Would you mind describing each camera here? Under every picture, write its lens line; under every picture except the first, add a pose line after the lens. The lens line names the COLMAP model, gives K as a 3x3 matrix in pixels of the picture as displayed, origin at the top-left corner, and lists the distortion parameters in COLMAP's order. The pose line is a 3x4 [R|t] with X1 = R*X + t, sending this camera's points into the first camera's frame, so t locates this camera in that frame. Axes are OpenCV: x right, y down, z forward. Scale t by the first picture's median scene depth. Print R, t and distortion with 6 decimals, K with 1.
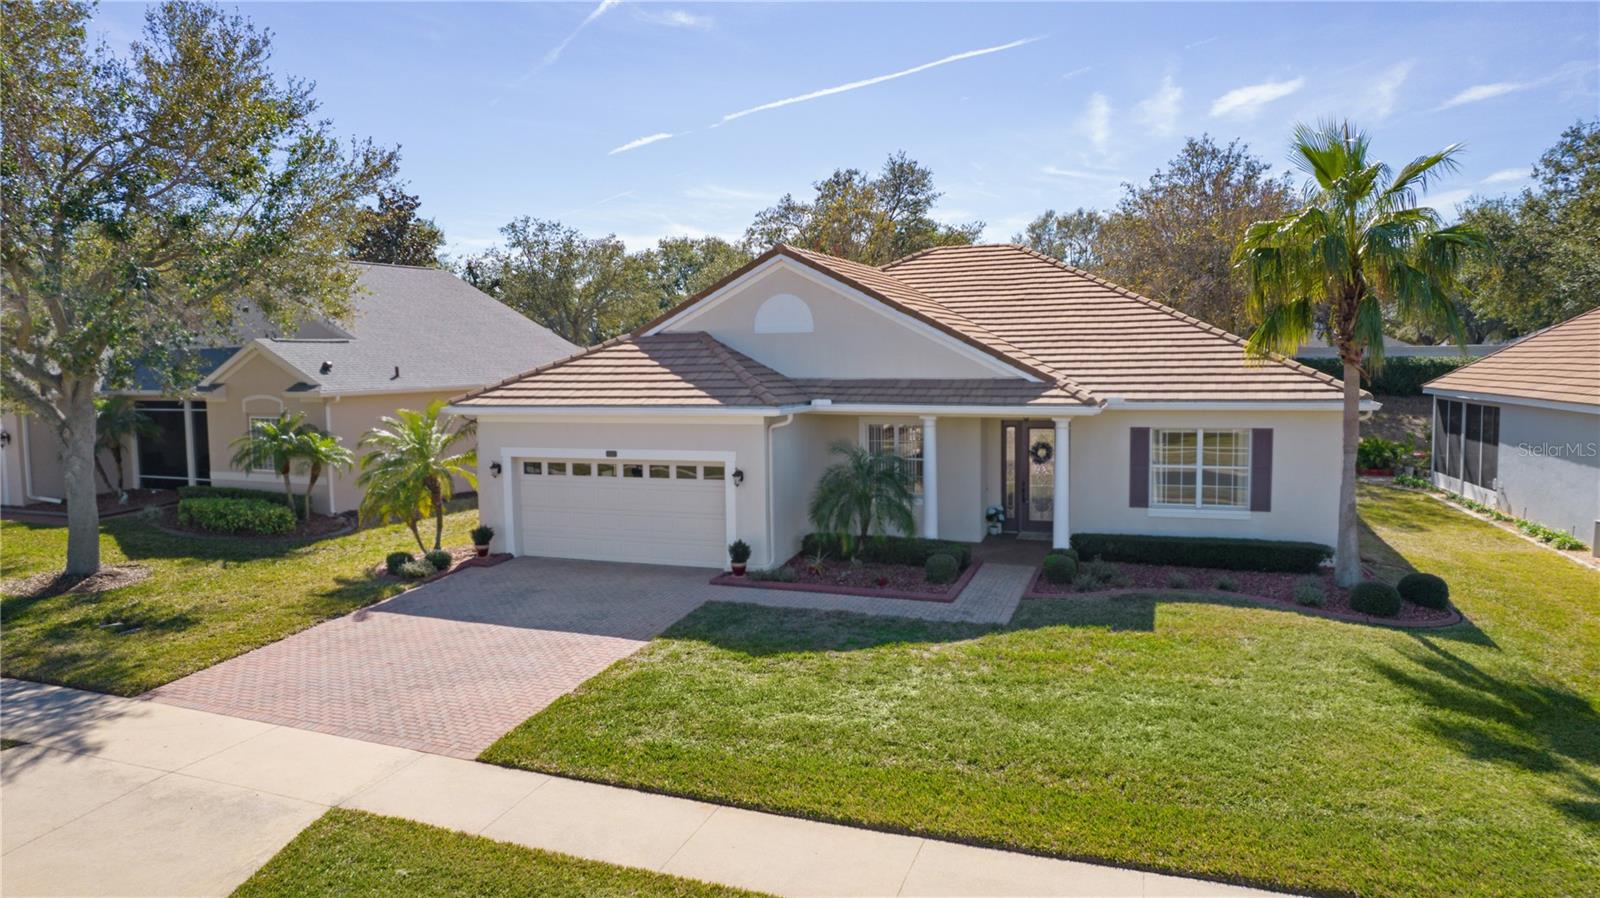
lens RADIAL K [[1033.5, 0, 799.7], [0, 1033.5, 454.8], [0, 0, 1]] dist [-0.067475, 0.056888]
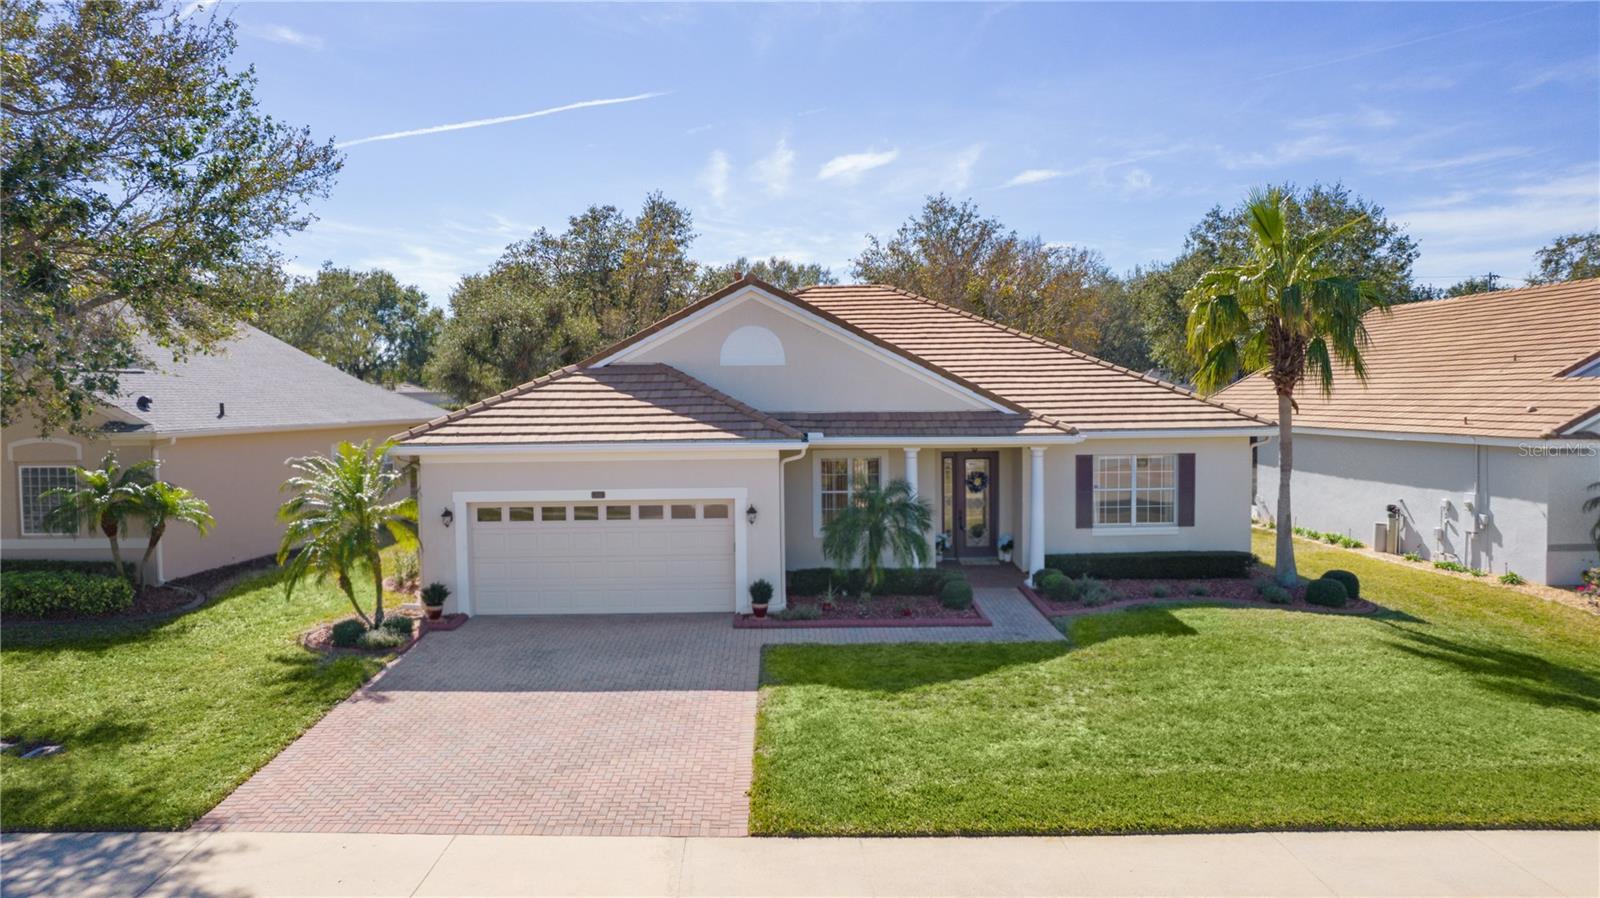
lens RADIAL K [[1033.5, 0, 797.5], [0, 1033.5, 455.0], [0, 0, 1]] dist [-0.067475, 0.056888]
pose [[0.933169, -0.018291, 0.358971, -0.360899], [0.033681, 0.998760, -0.036664, 0.003360], [-0.357856, 0.046305, 0.932628, 0.090648]]
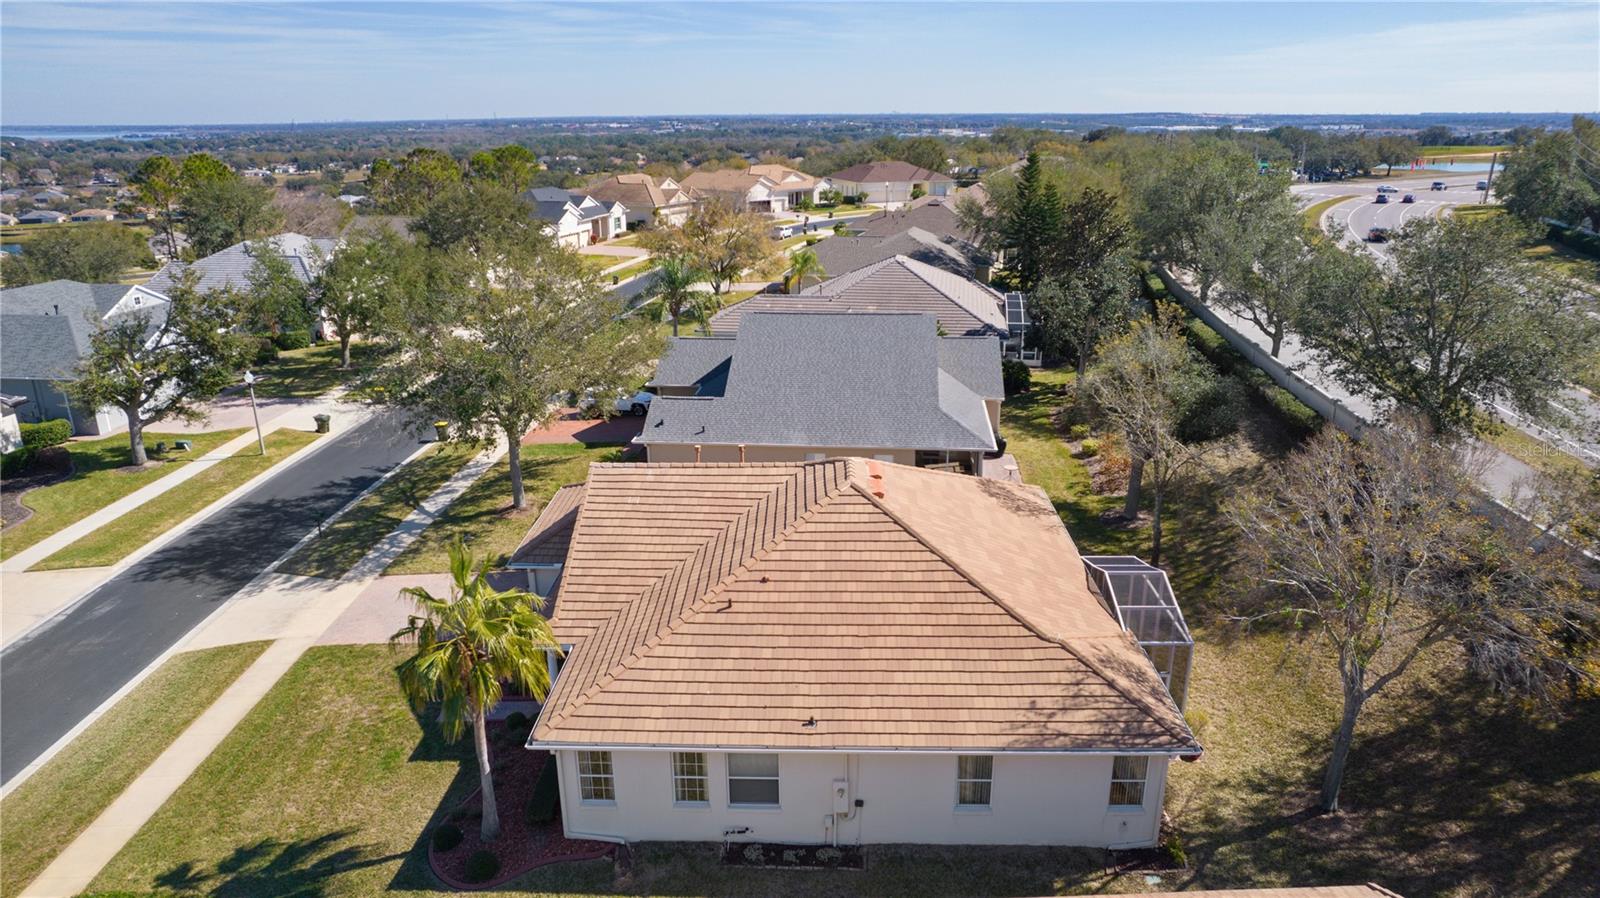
lens RADIAL K [[1033.5, 0, 792.1], [0, 1033.5, 442.4], [0, 0, 1]] dist [-0.067475, 0.056888]
pose [[0.316573, 0.313426, -0.895291, 1.656023], [-0.094966, 0.949564, 0.298846, -0.827902], [0.943802, -0.009585, 0.330371, 0.831359]]
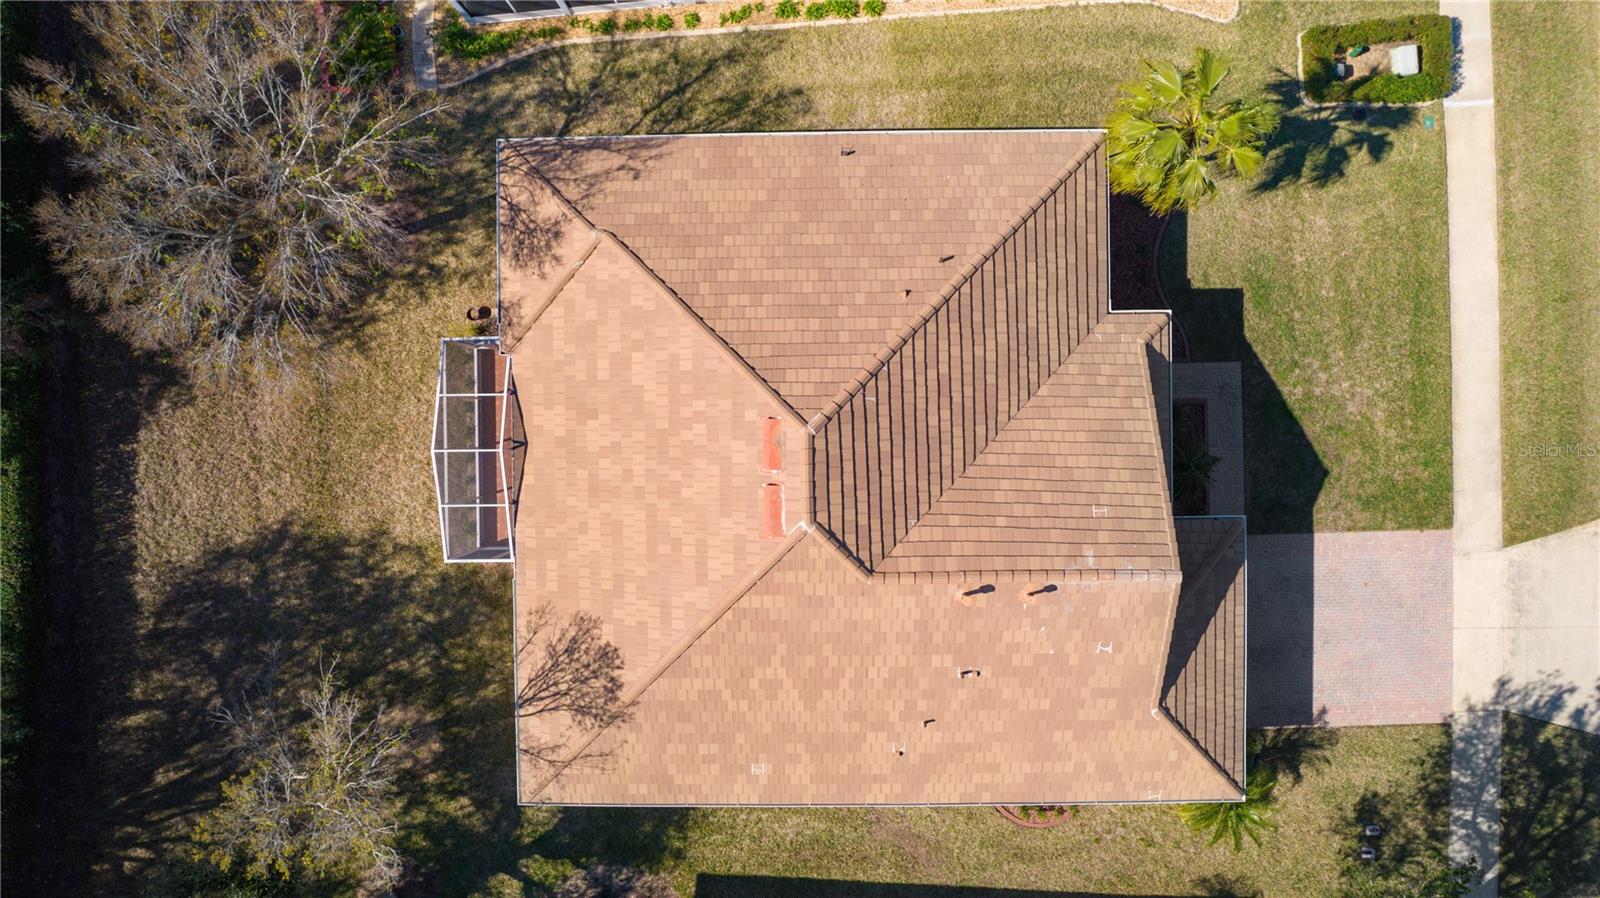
lens RADIAL K [[1033.5, 0, 799.0], [0, 1033.5, 453.5], [0, 0, 1]] dist [-0.067475, 0.056888]
pose [[-0.354592, -0.934679, 0.025284, 0.235215], [0.123150, -0.019879, 0.992189, -1.493798], [-0.926876, 0.354936, 0.122154, 1.311865]]
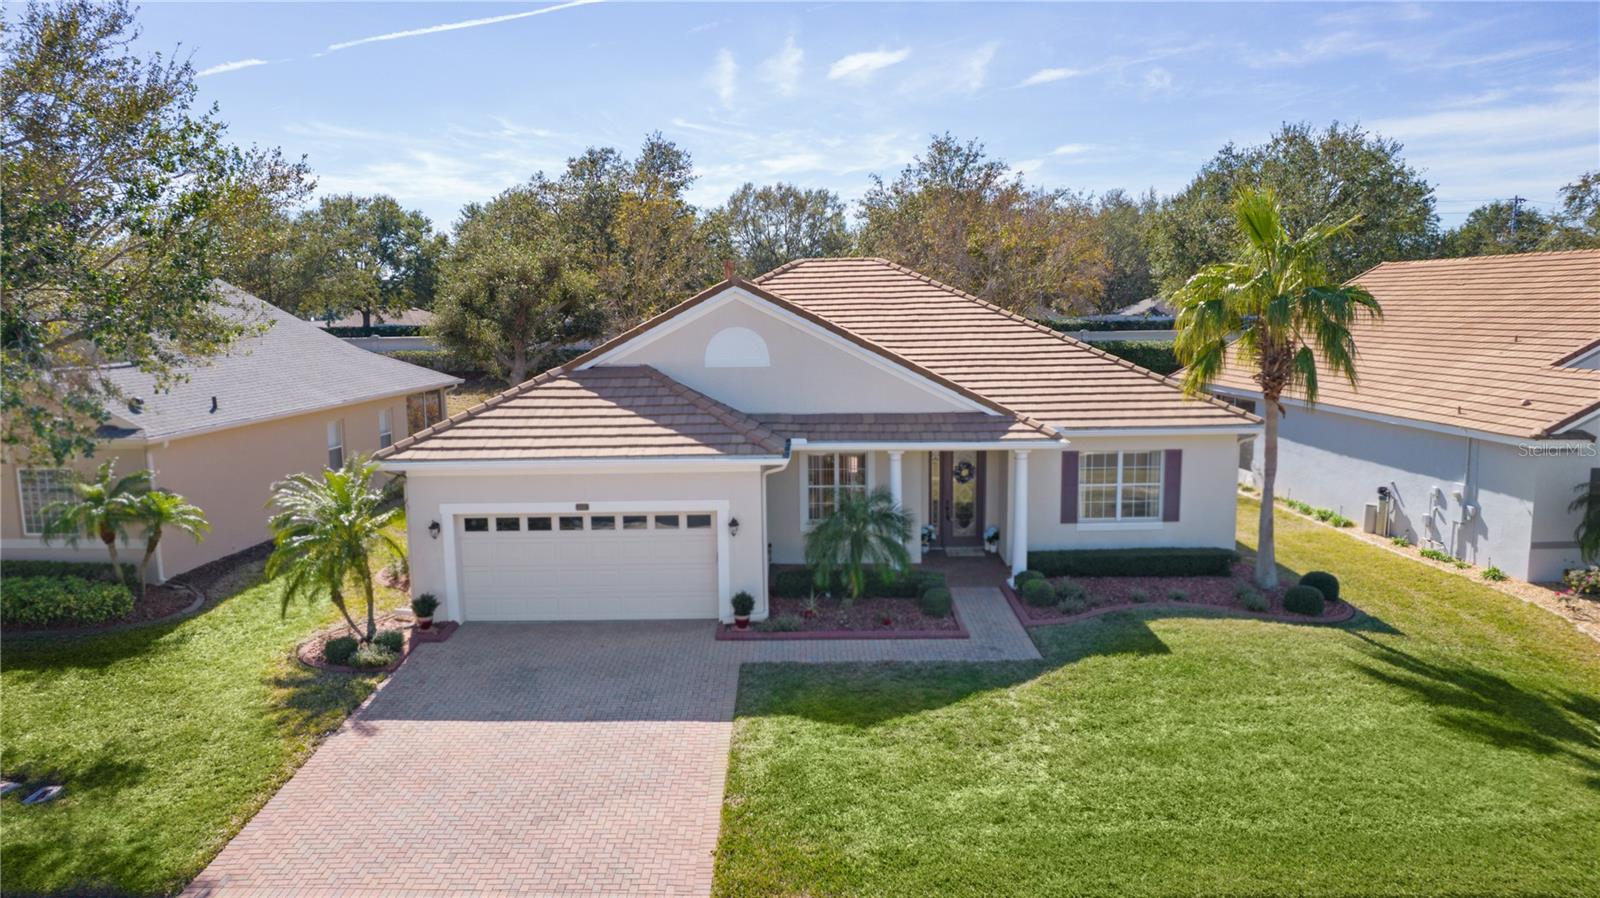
lens RADIAL K [[1033.5, 0, 797.6], [0, 1033.5, 452.9], [0, 0, 1]] dist [-0.067475, 0.056888]
pose [[0.937825, -0.049443, 0.343568, -0.331291], [0.033653, 0.998092, 0.051775, -0.094854], [-0.345473, -0.036993, 0.937699, 0.074213]]
